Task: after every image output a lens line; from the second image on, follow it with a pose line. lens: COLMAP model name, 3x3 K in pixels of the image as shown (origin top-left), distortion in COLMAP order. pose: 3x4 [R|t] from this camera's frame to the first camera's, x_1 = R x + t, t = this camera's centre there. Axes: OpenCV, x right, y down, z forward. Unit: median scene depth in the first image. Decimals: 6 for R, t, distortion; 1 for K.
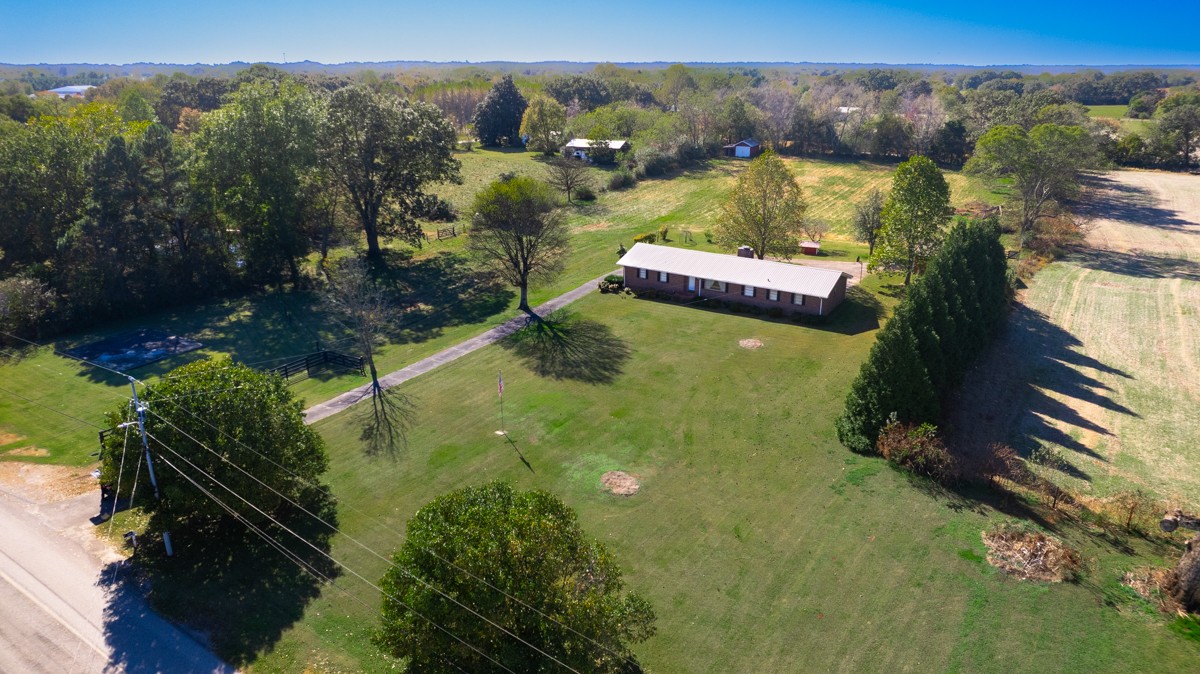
lens RADIAL K [[777.9, 0, 600.0], [0, 777.9, 337.0], [0, 0, 1]] dist [-0.076802, 0.080463]
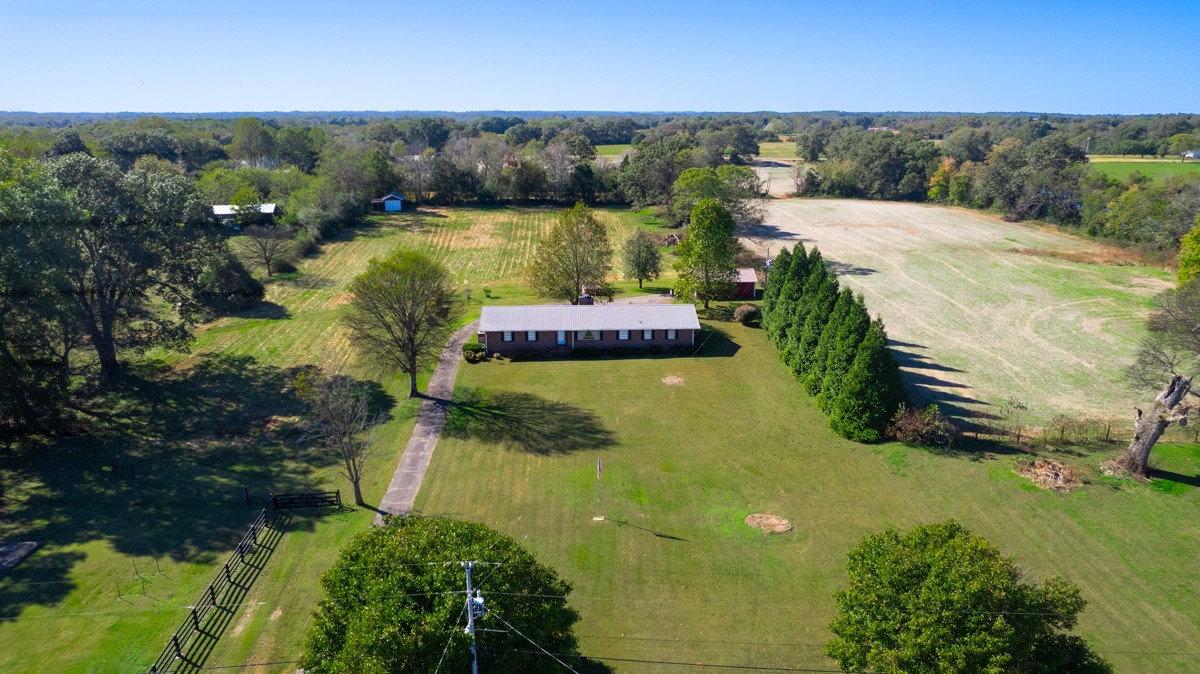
lens RADIAL K [[777.9, 0, 600.0], [0, 777.9, 337.0], [0, 0, 1]] dist [-0.076802, 0.080463]
pose [[0.807420, -0.164228, 0.566659, -0.479643], [0.195844, 0.980622, 0.005148, -0.074687], [-0.556524, 0.106820, 0.823936, 0.154049]]
